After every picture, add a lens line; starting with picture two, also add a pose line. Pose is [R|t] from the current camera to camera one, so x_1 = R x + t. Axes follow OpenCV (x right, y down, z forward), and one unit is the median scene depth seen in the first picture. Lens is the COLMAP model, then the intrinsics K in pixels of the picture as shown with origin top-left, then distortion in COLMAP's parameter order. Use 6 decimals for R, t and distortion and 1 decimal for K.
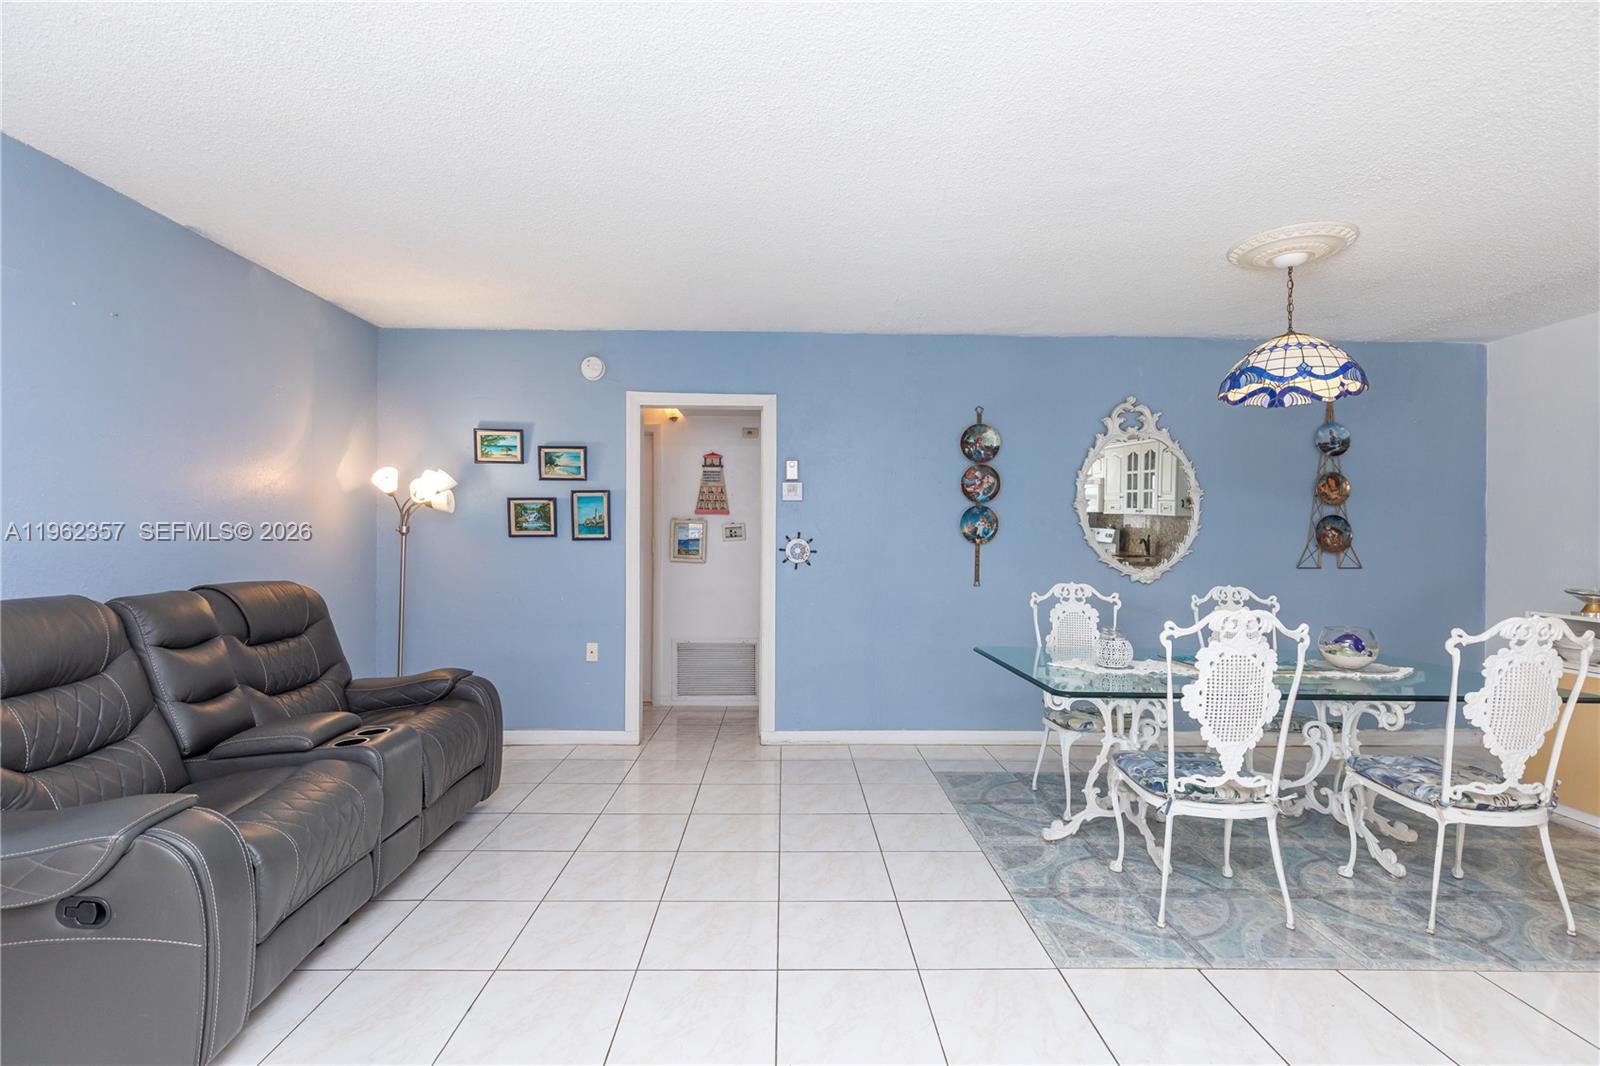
lens RADIAL K [[739.6, 0, 790.6], [0, 739.6, 535.6], [0, 0, 1]] dist [-0.002789, -0.000169]
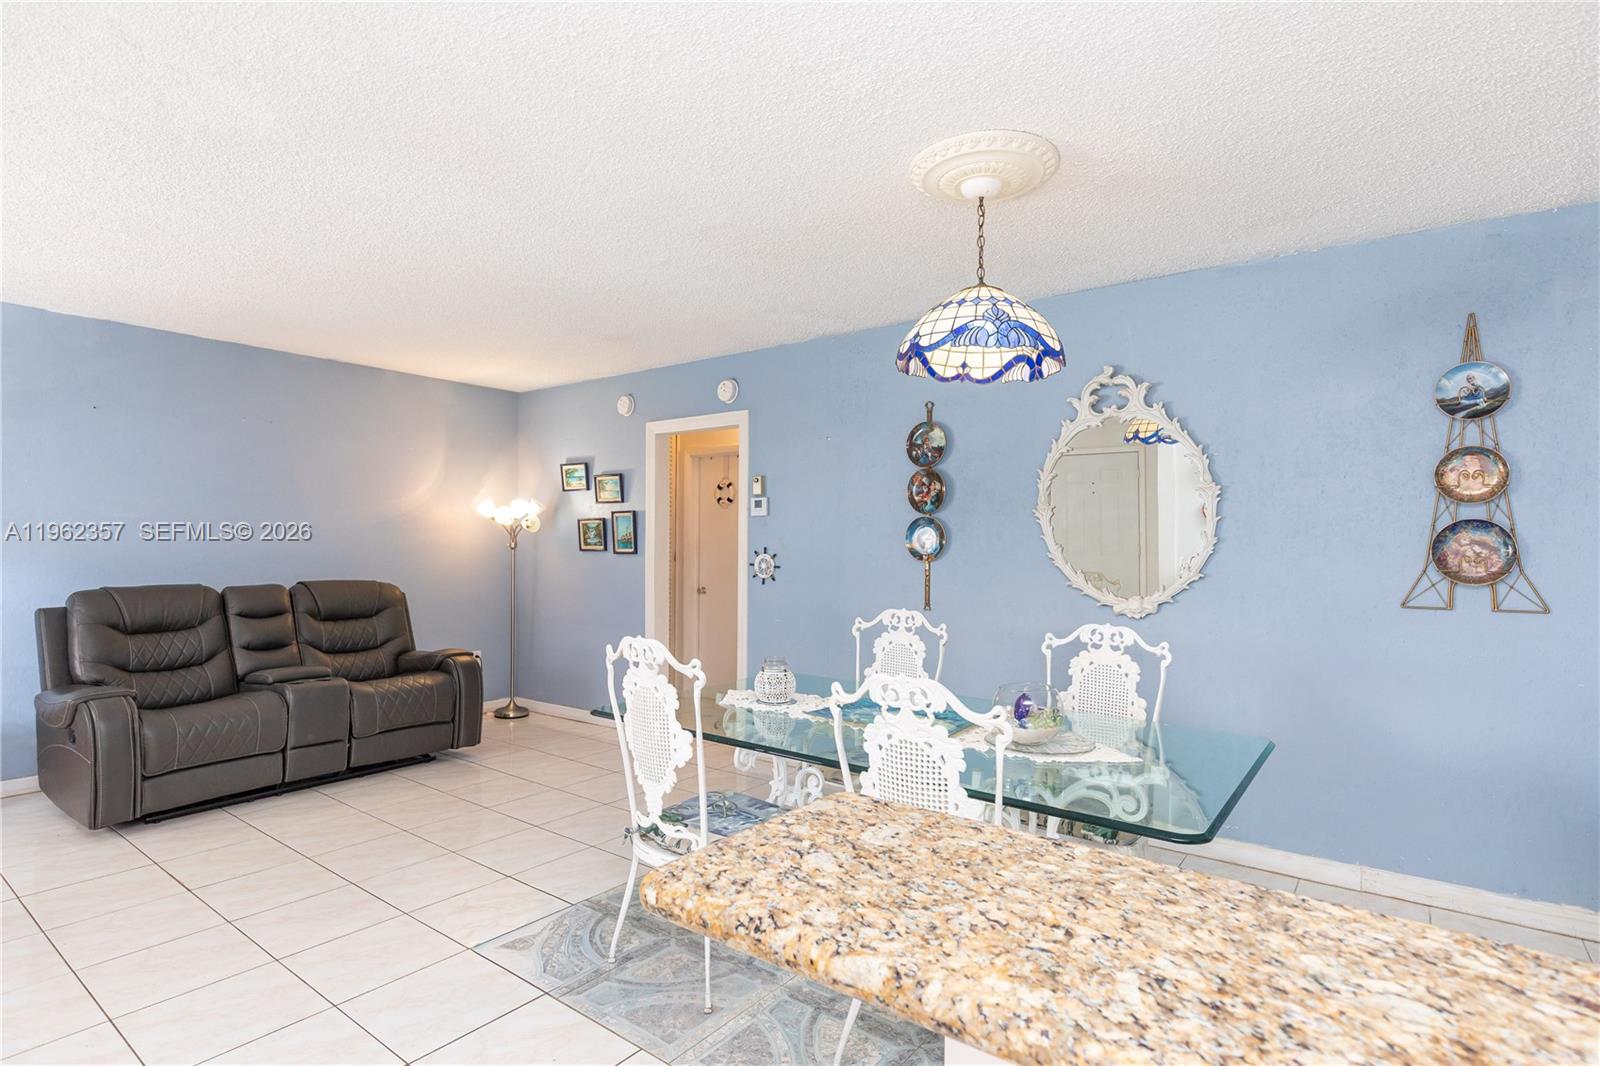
lens RADIAL K [[805.3, 0, 789.5], [0, 805.3, 534.5], [0, 0, 1]] dist [-0.001677, -0.000333]
pose [[0.786618, -0.008611, -0.617380, 0.922034], [0.000111, 0.999905, -0.013805, -0.009192], [0.617440, 0.010791, 0.786544, 0.215460]]
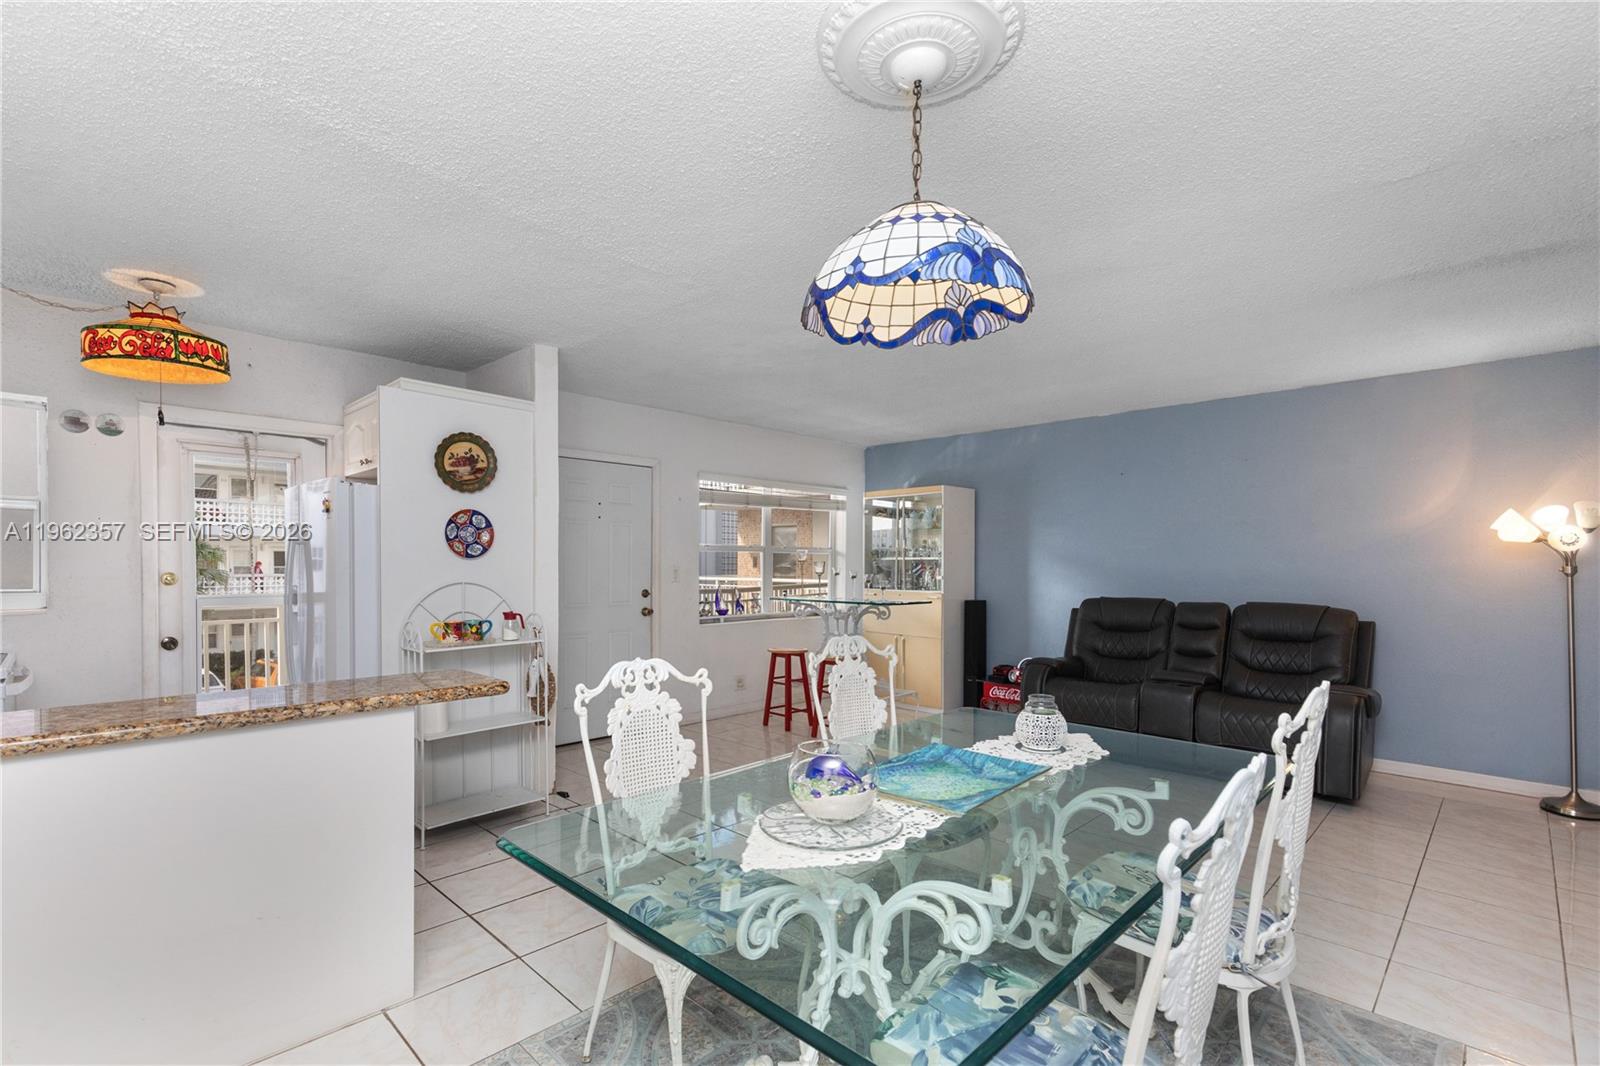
lens RADIAL K [[737.8, 0, 793.0], [0, 737.8, 573.3], [0, 0, 1]] dist [0.002852, 0.000160]
pose [[-0.709816, -0.000204, -0.704388, 1.012518], [-0.004987, 0.999976, 0.004736, -0.004683], [0.704370, 0.006874, -0.709800, 1.197672]]
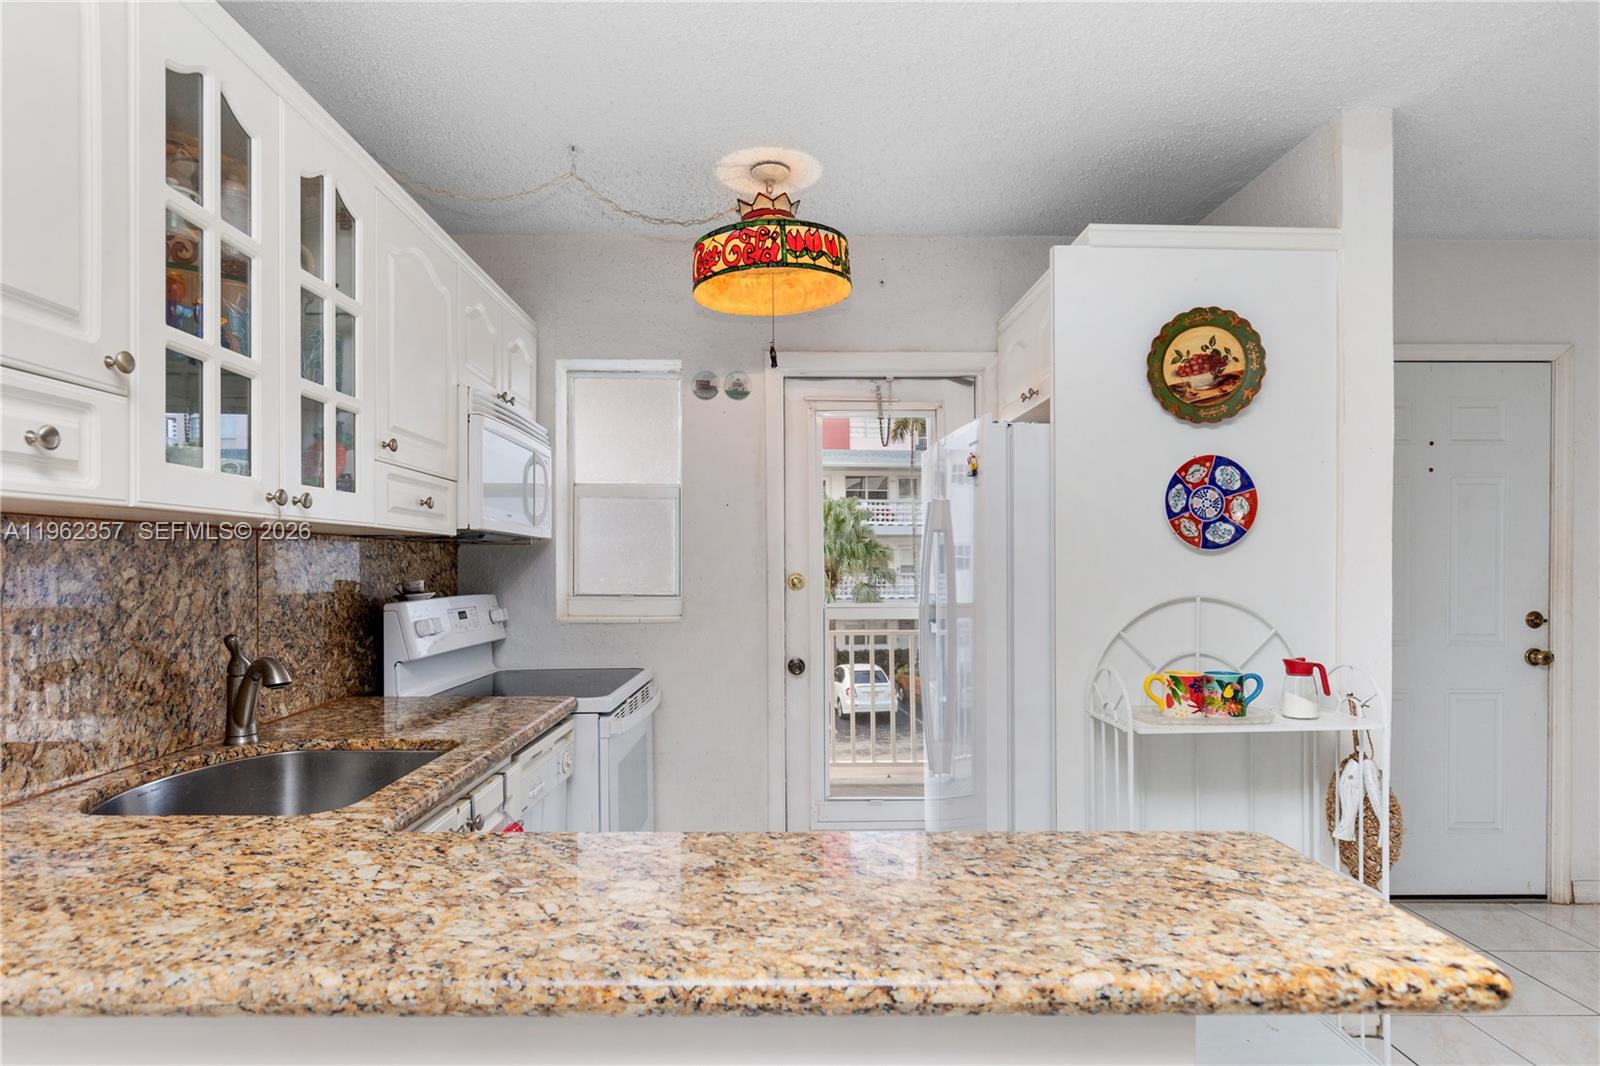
lens RADIAL K [[861.5, 0, 783.7], [0, 861.5, 567.1], [0, 0, 1]] dist [-0.003057, -0.000280]
pose [[-0.999973, -0.005101, 0.005218, 0.906721], [-0.005089, 0.999984, 0.002330, -0.005498], [-0.005230, 0.002303, -0.999984, 0.746616]]
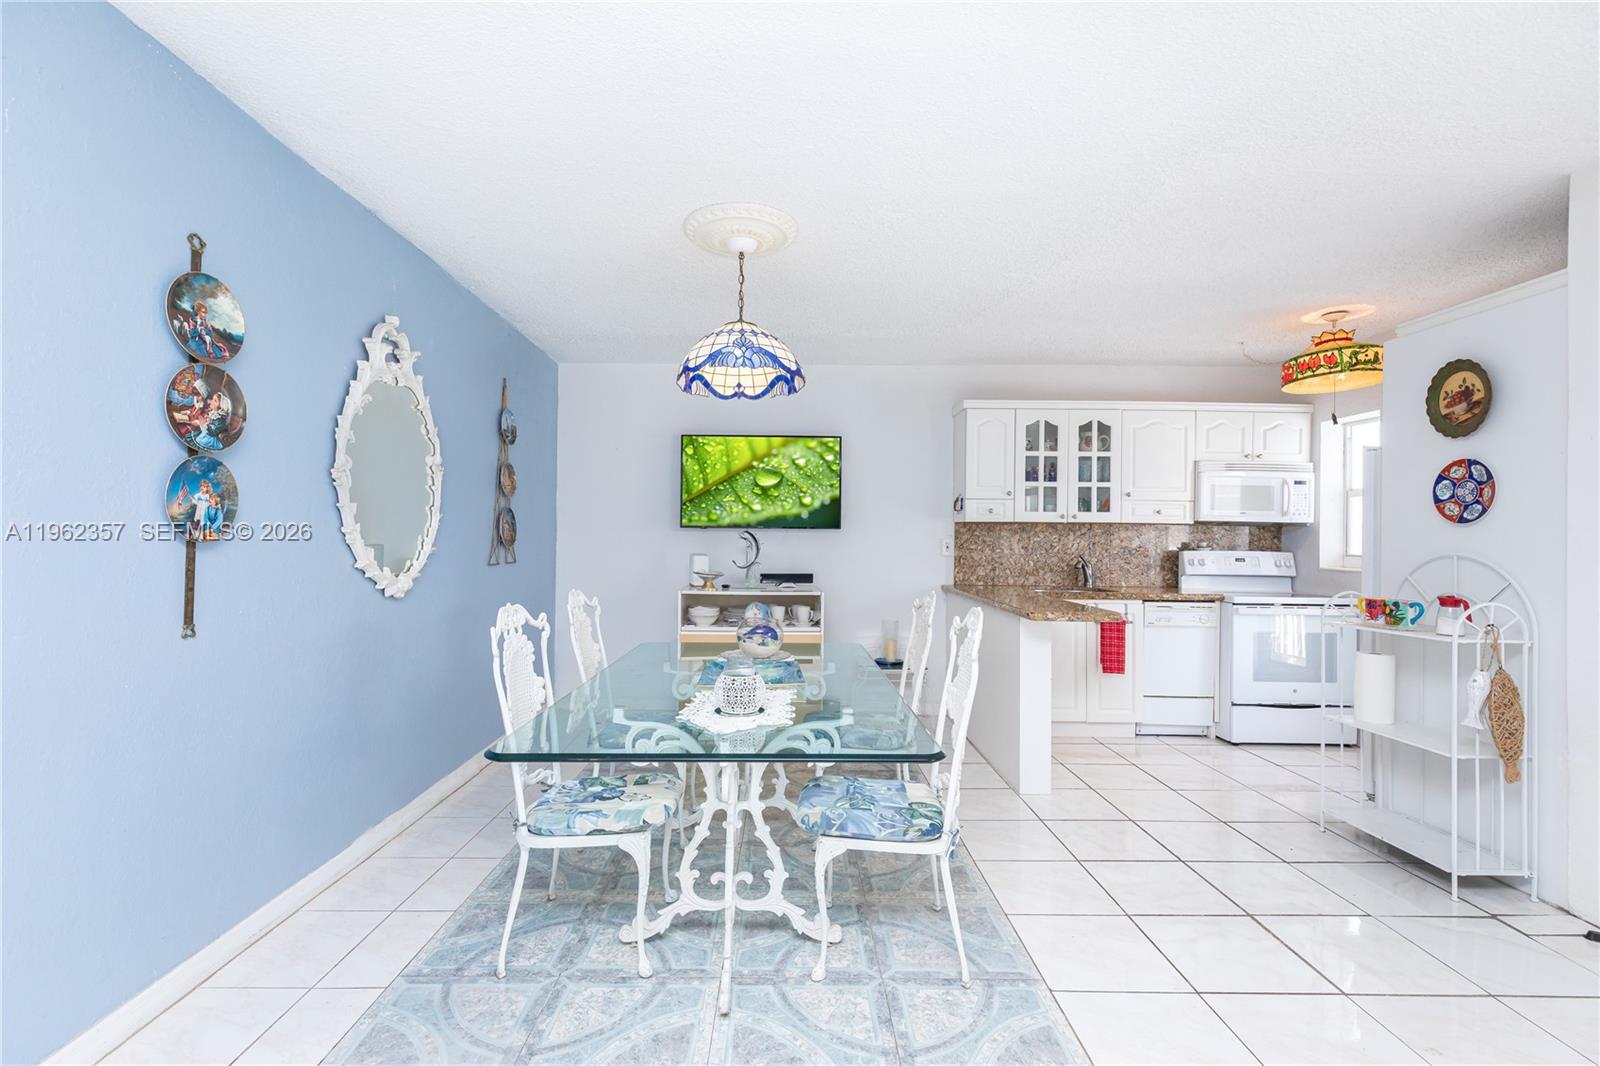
lens RADIAL K [[715.3, 0, 789.2], [0, 715.3, 535.6], [0, 0, 1]] dist [0.003450, -0.000077]
pose [[0.006318, -0.002510, 0.999977, -0.231660], [-0.012965, 0.999913, 0.002592, 0.002046], [-0.999896, -0.012981, 0.006285, 0.833319]]
